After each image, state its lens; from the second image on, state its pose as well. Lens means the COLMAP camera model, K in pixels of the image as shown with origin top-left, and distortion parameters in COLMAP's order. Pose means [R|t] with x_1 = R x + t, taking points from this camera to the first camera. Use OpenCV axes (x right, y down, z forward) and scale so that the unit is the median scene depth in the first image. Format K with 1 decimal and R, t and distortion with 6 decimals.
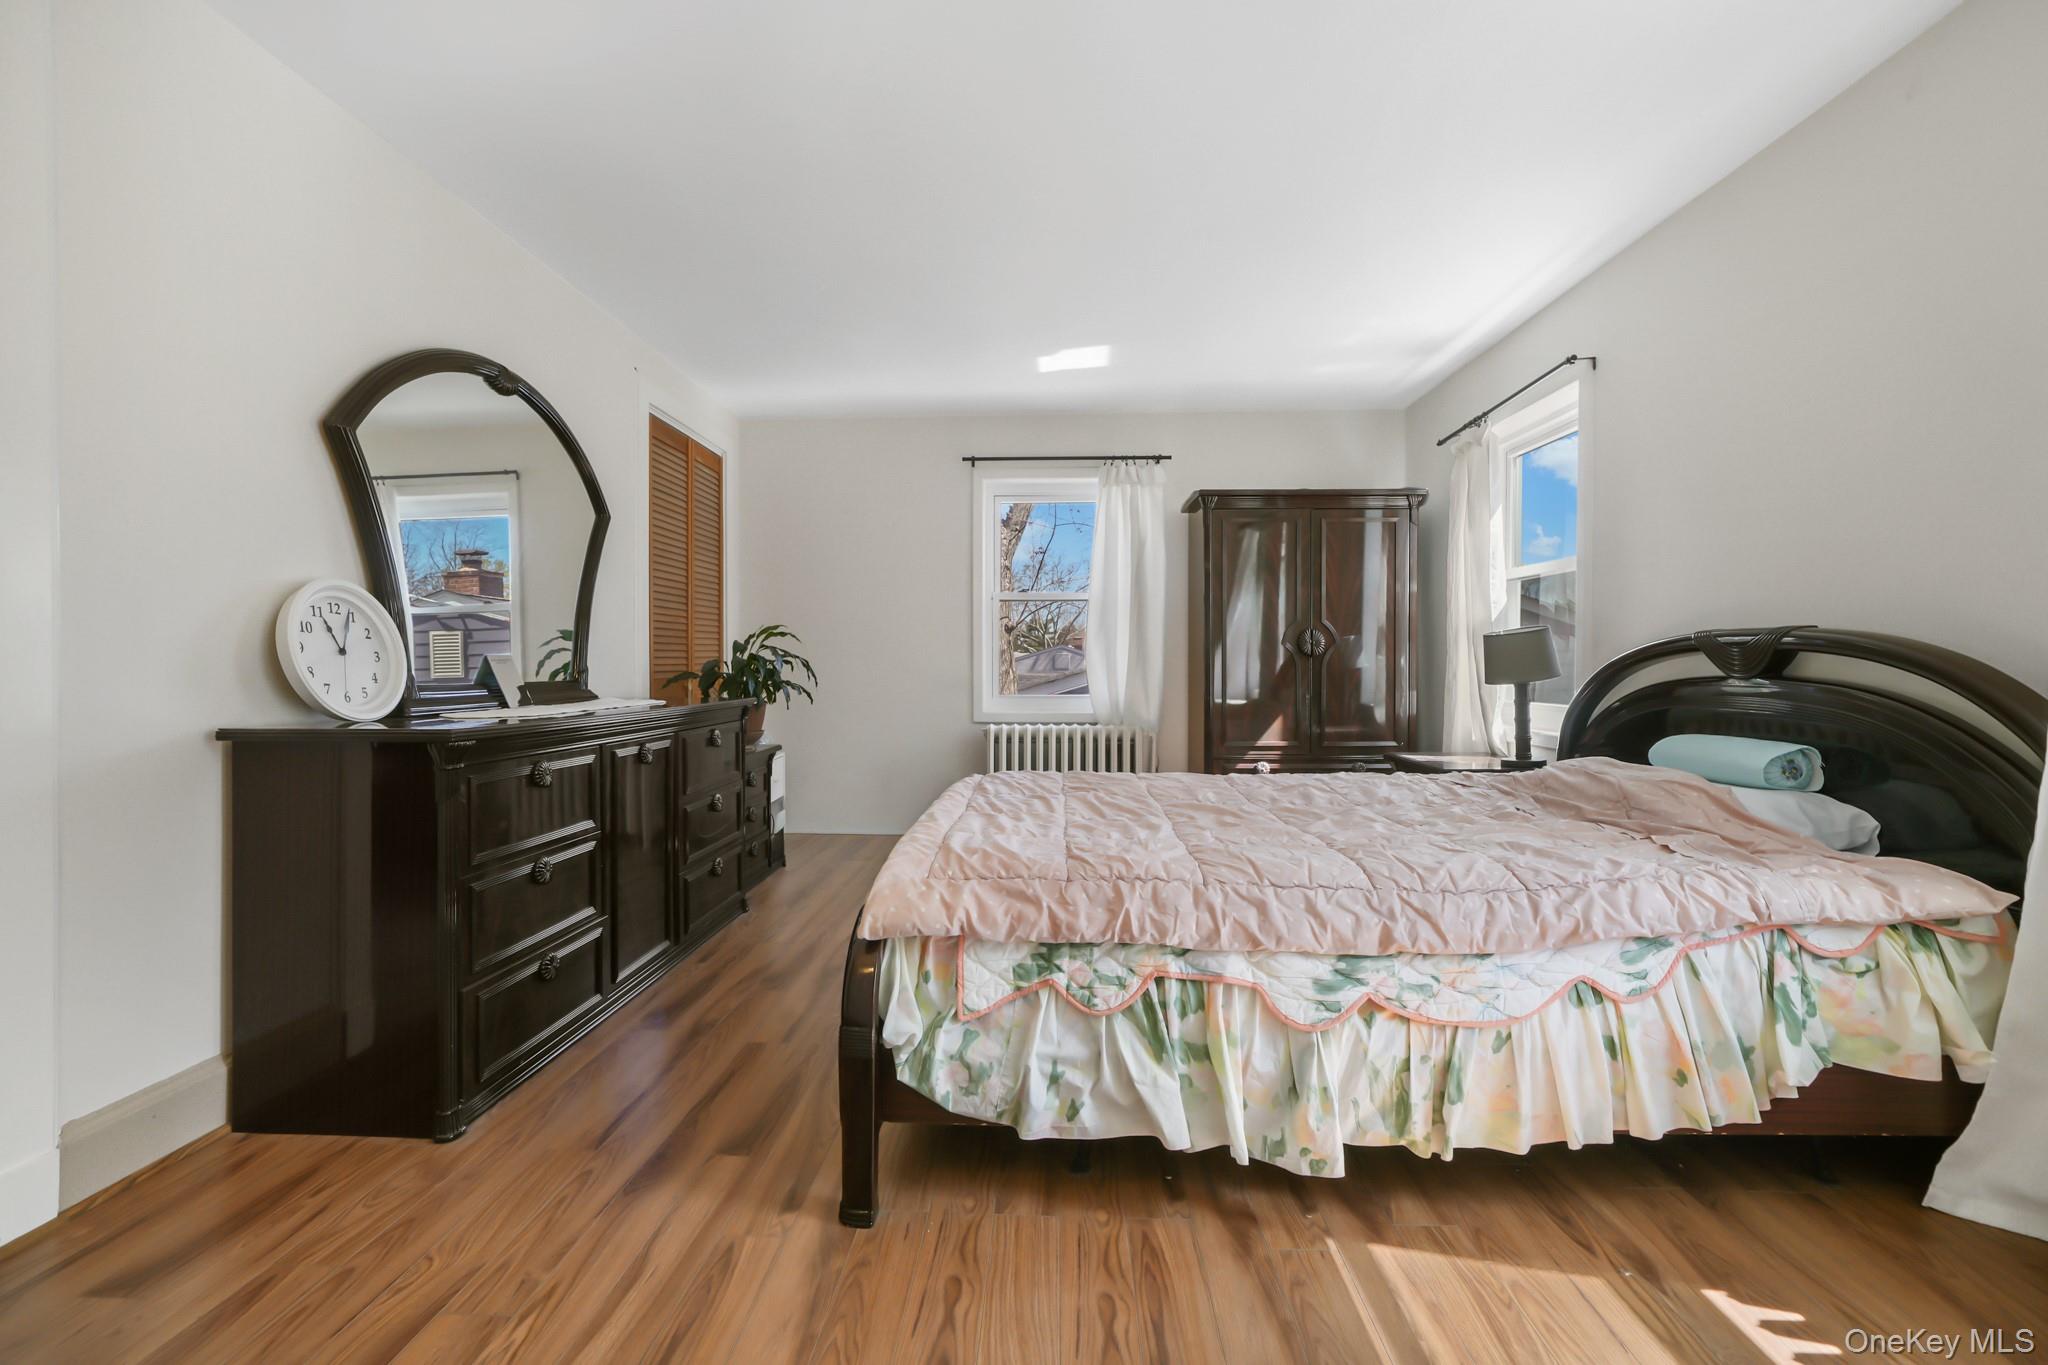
lens RADIAL K [[865.5, 0, 1030.3], [0, 865.5, 670.1], [0, 0, 1]] dist [-0.026195, -0.000251]
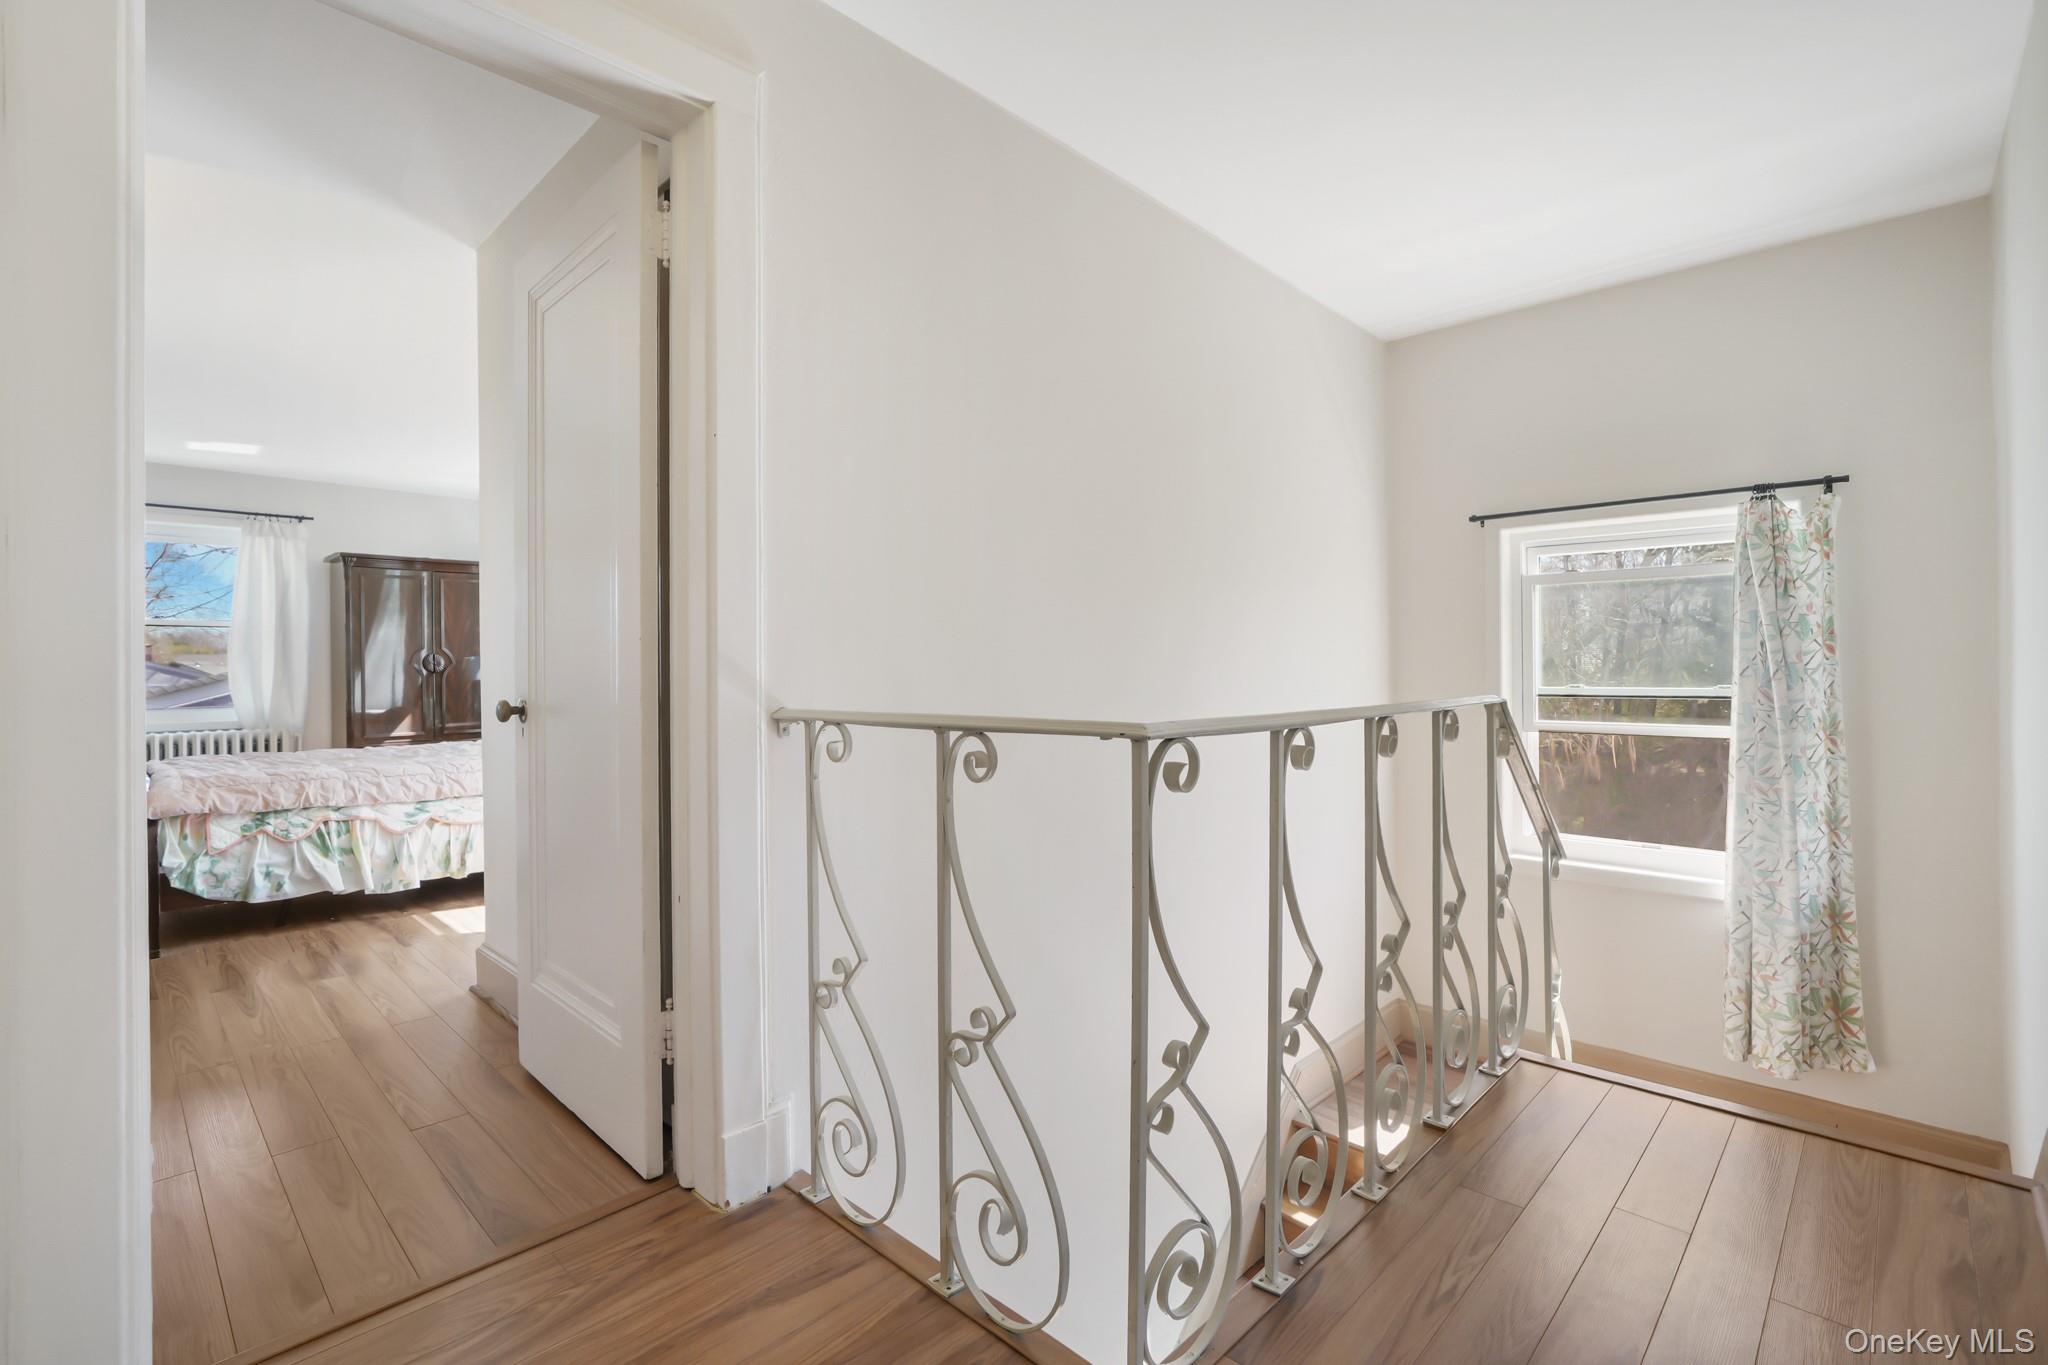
lens RADIAL K [[934.7, 0, 1006.9], [0, 934.7, 673.8], [0, 0, 1]] dist [-0.025960, 0.008437]
pose [[0.680494, -0.008913, 0.732699, -0.393565], [0.015293, 0.999881, -0.002041, 0.010300], [-0.732594, 0.012594, 0.680549, -1.898179]]
